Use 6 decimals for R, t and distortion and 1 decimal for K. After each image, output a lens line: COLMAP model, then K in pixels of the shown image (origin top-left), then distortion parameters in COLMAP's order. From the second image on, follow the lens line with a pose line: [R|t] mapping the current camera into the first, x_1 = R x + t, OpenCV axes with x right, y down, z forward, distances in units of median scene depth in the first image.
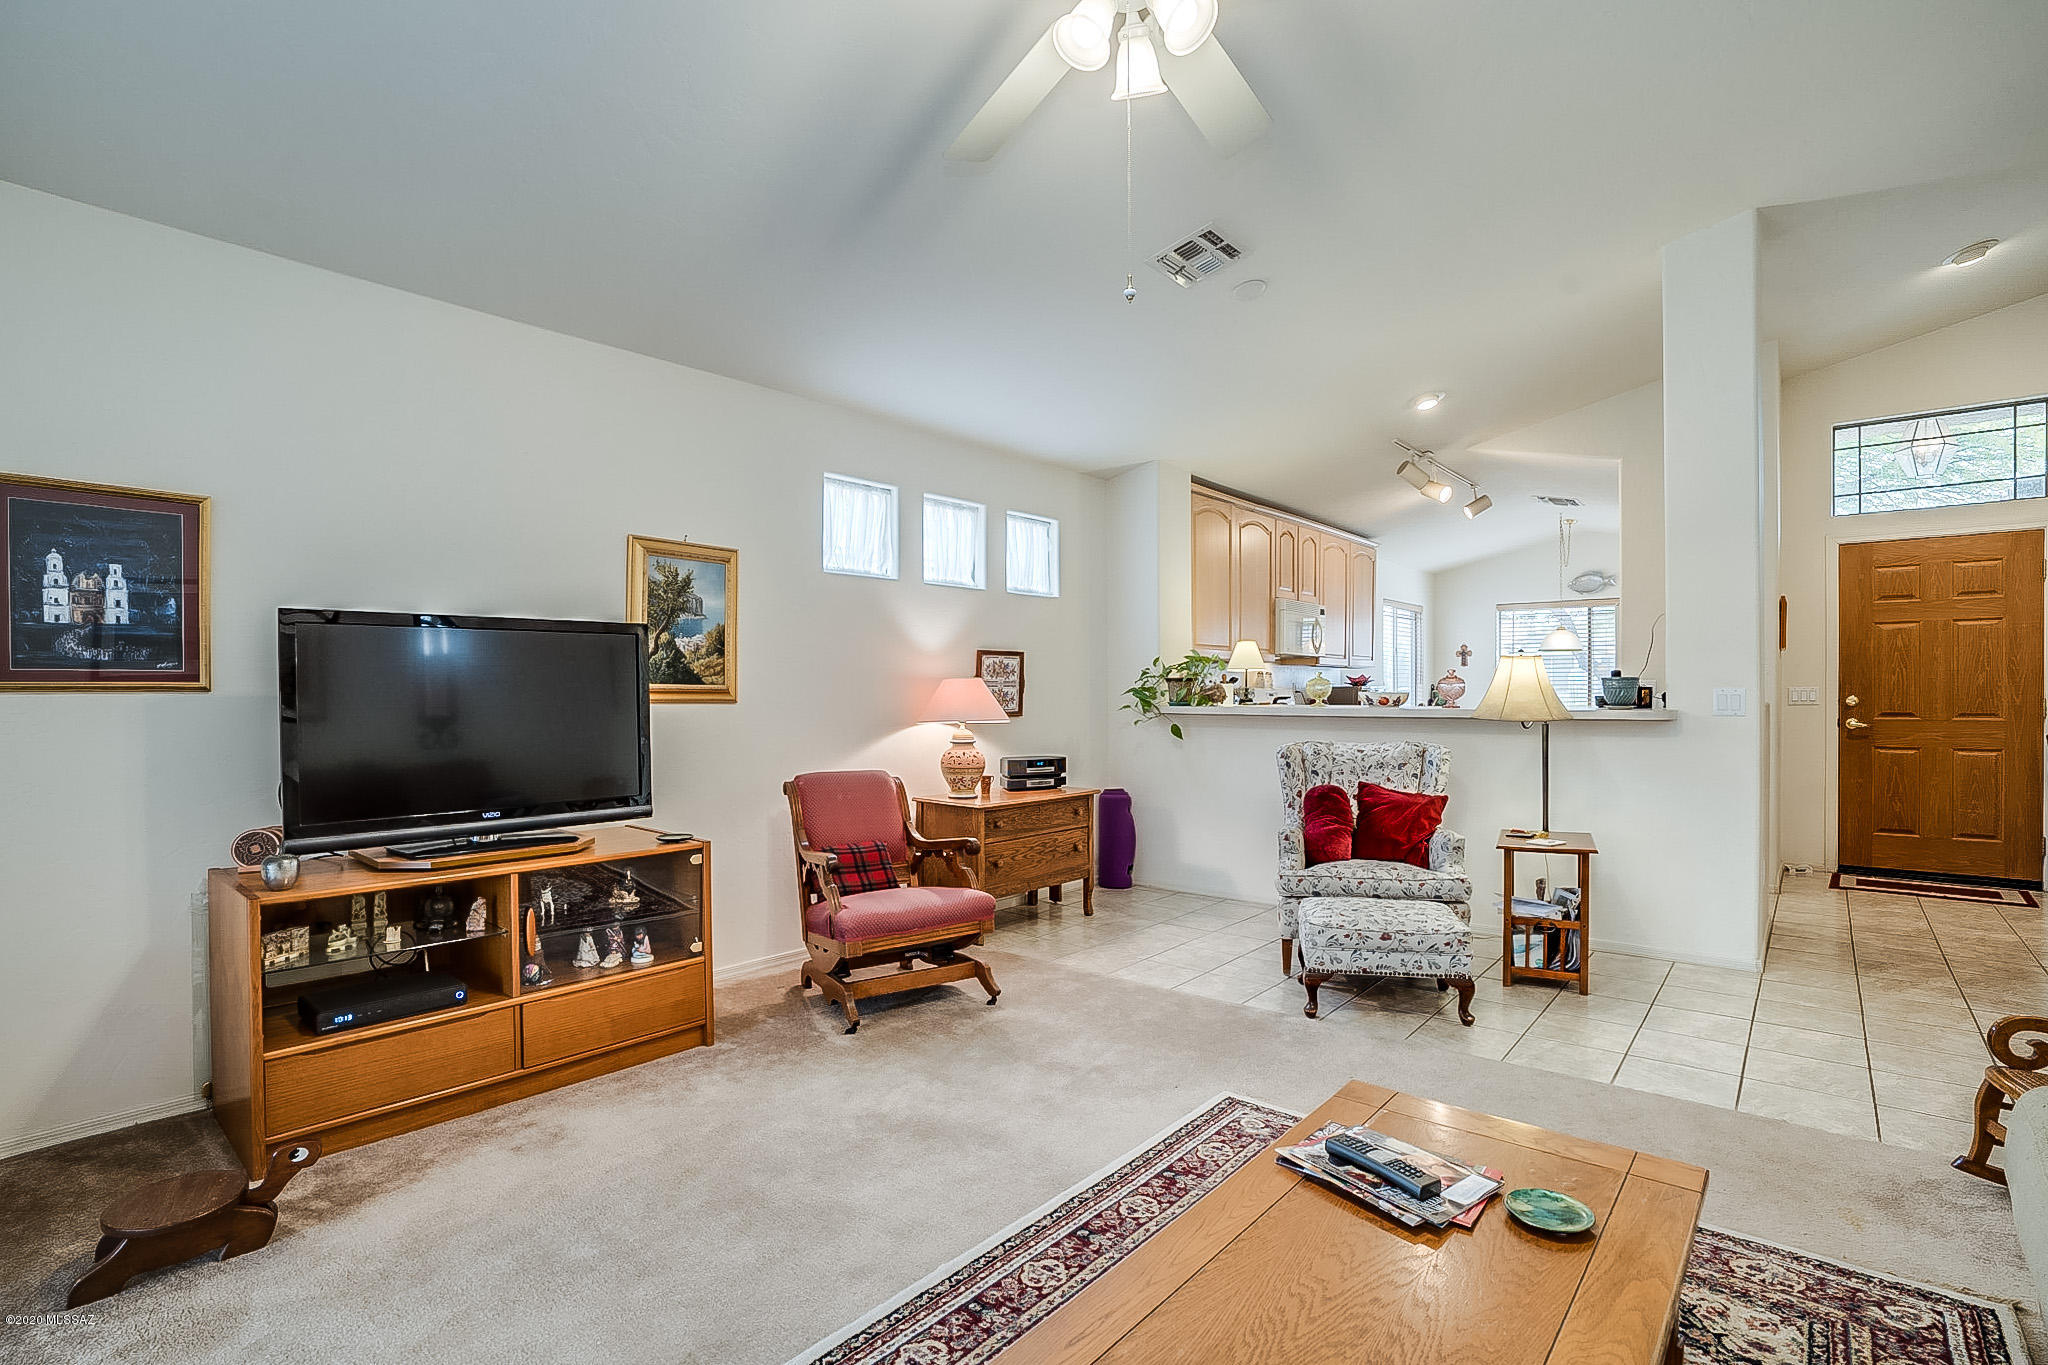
lens RADIAL K [[954.7, 0, 1037.8], [0, 954.7, 720.5], [0, 0, 1]] dist [-0.045292, 0.008117]
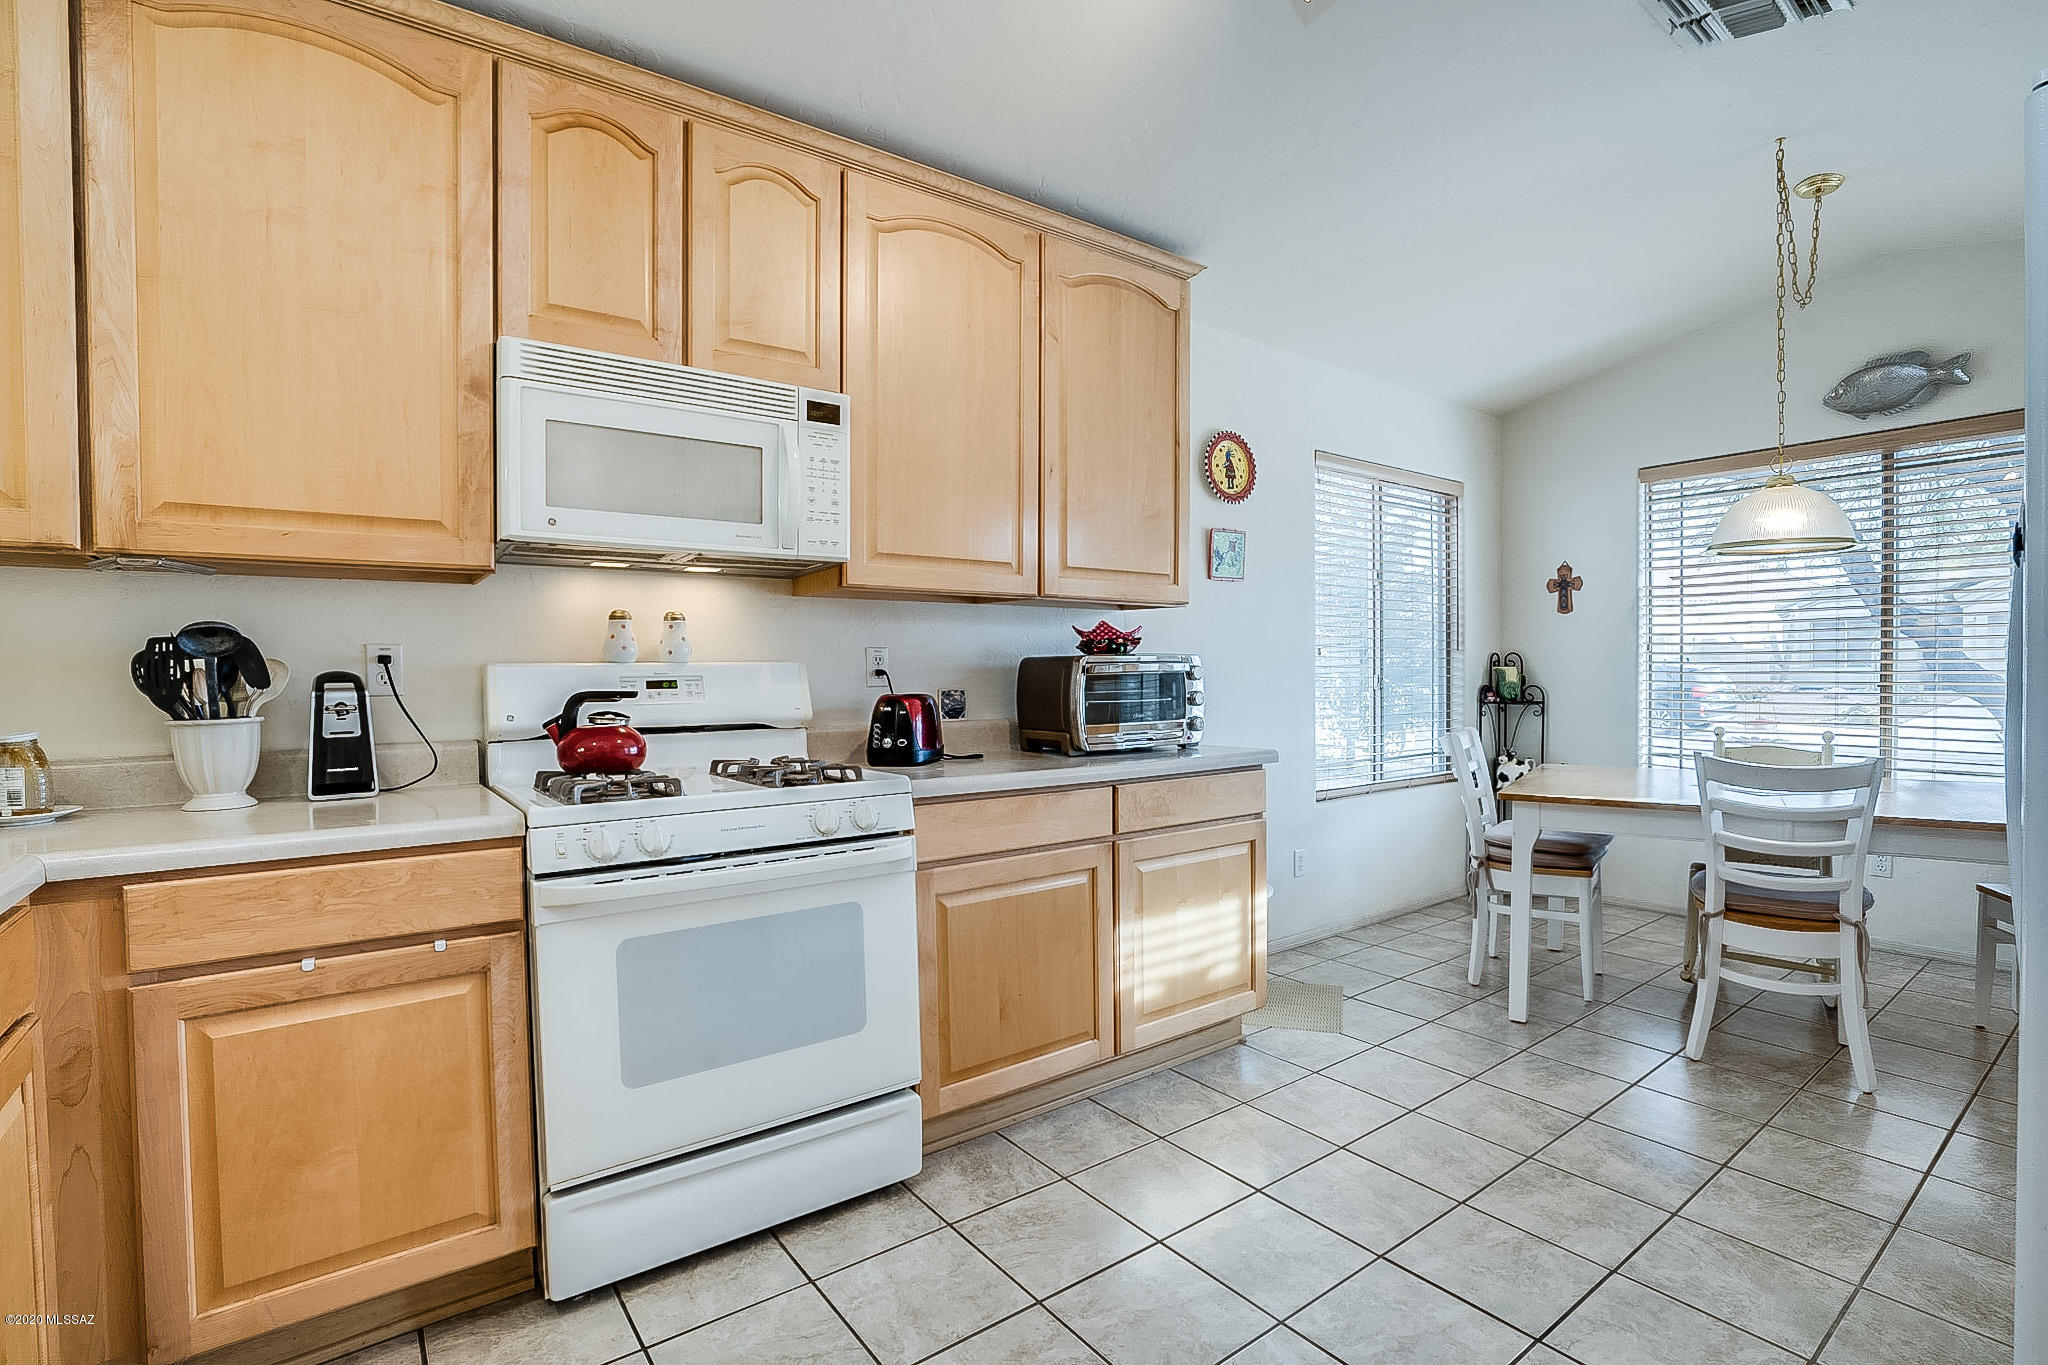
lens RADIAL K [[954.7, 0, 1031.5], [0, 954.7, 688.5], [0, 0, 1]] dist [-0.045292, 0.008117]
pose [[0.972237, -0.001061, -0.233997, 0.930787], [-0.001557, 0.999938, -0.011002, -0.050320], [0.233994, 0.011061, 0.972175, 1.536771]]
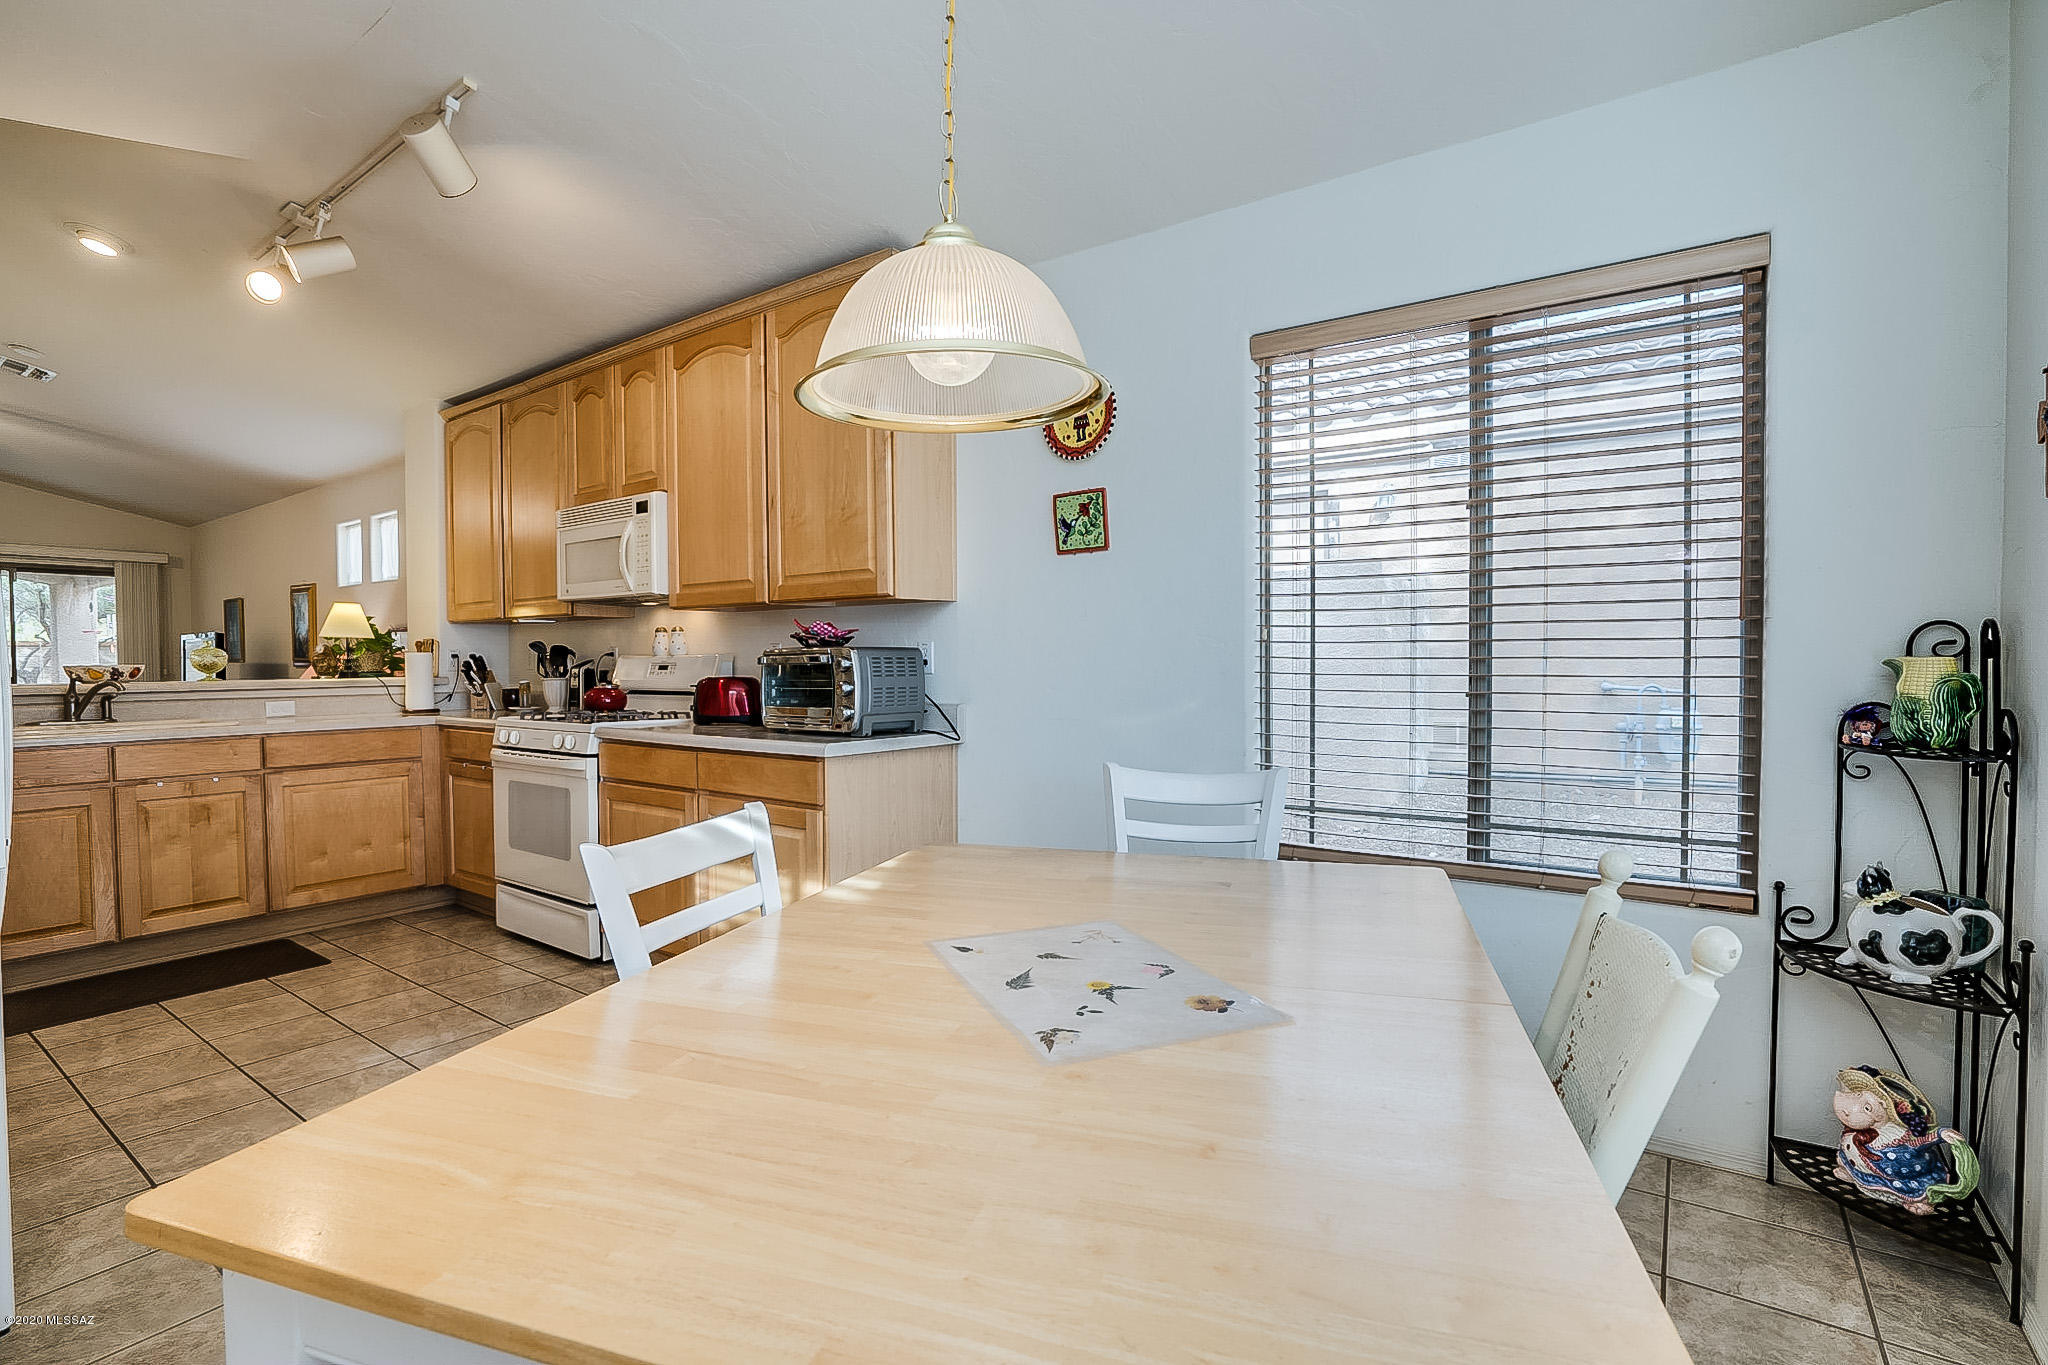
lens RADIAL K [[941.8, 0, 1005.0], [0, 941.8, 687.2], [0, 0, 1]] dist [-0.024114, 0.007772]
pose [[0.061614, 0.031114, -0.997615, 1.608259], [-0.027326, 0.999192, 0.029476, -0.076671], [0.997726, 0.025444, 0.062415, 2.321164]]
